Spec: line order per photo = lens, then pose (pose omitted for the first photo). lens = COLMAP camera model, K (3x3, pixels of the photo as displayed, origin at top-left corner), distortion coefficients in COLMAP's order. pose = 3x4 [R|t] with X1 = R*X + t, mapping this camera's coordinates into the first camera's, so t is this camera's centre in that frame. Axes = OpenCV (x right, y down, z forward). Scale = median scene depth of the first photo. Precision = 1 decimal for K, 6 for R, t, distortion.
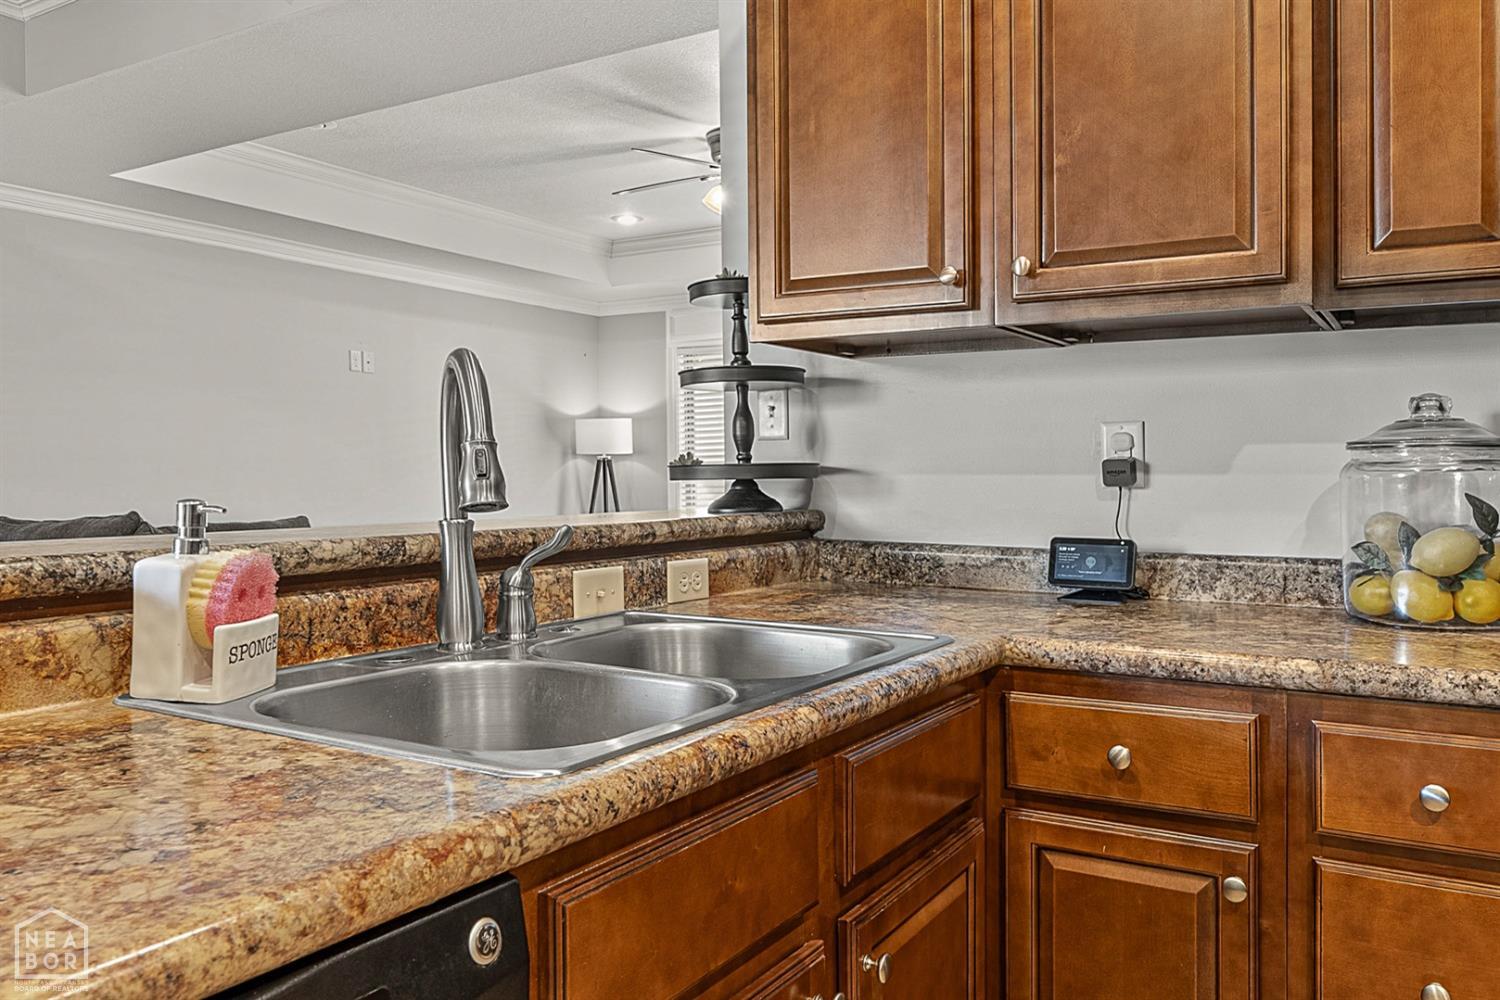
lens RADIAL K [[1161.7, 0, 765.8], [0, 1161.7, 489.5], [0, 0, 1]] dist [-0.002771, -0.009125]
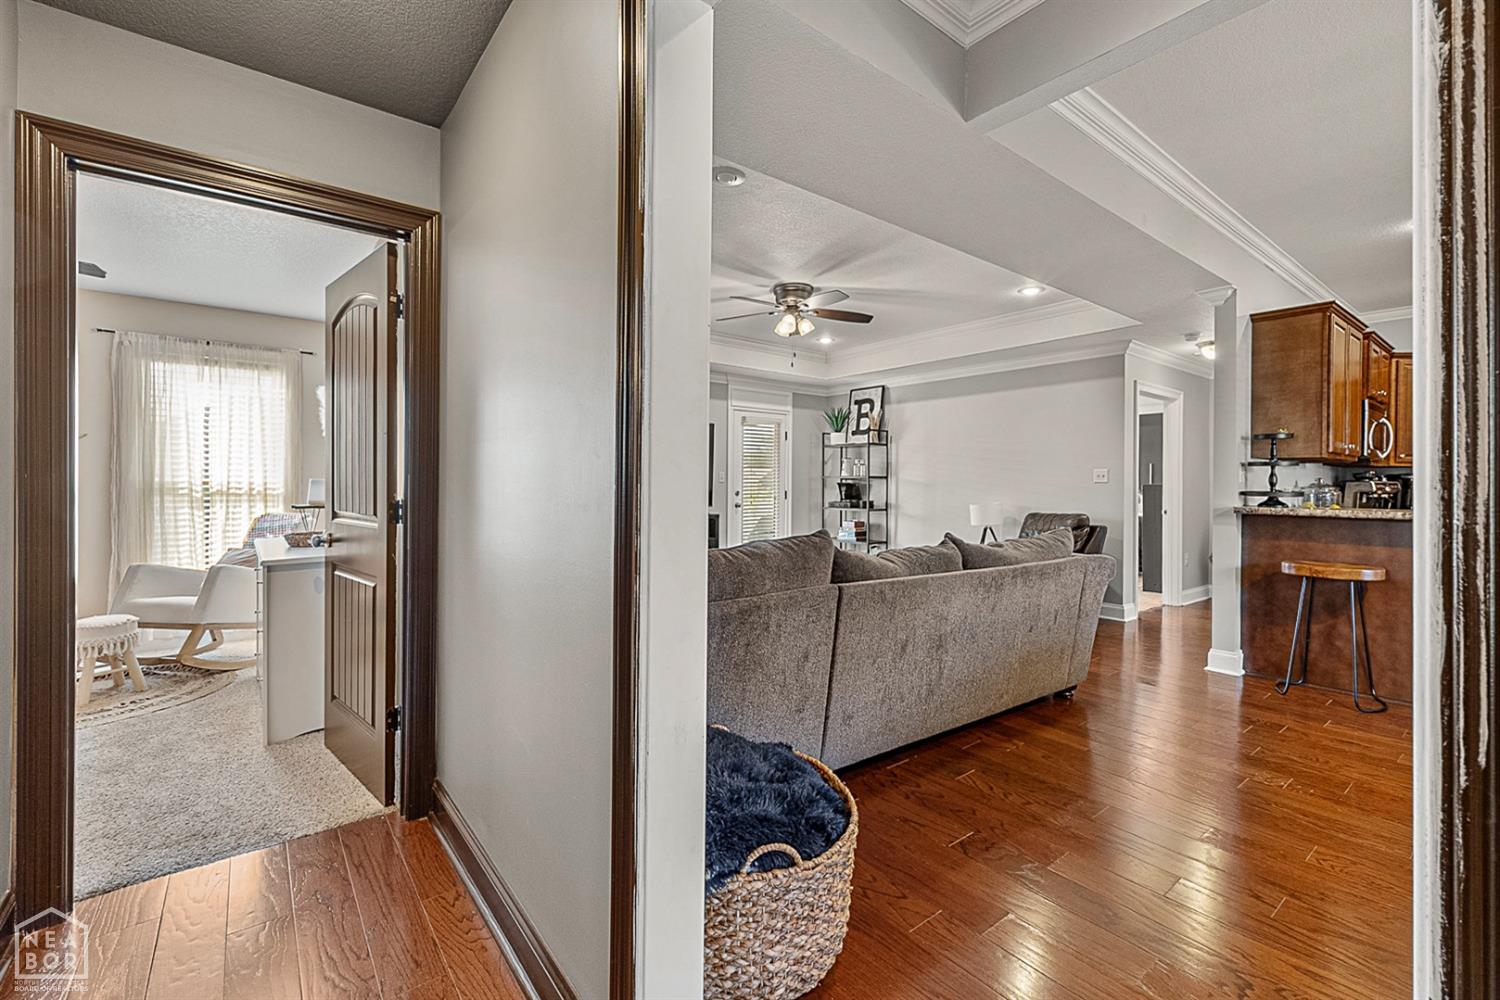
lens RADIAL K [[645.2, 0, 745.8], [0, 645.2, 484.0], [0, 0, 1]] dist [0.001835, -0.003637]
pose [[0.358125, 0.006981, 0.933647, -2.918024], [0.002835, 0.999959, -0.008565, -0.040371], [-0.933669, 0.005715, 0.358091, 2.320065]]
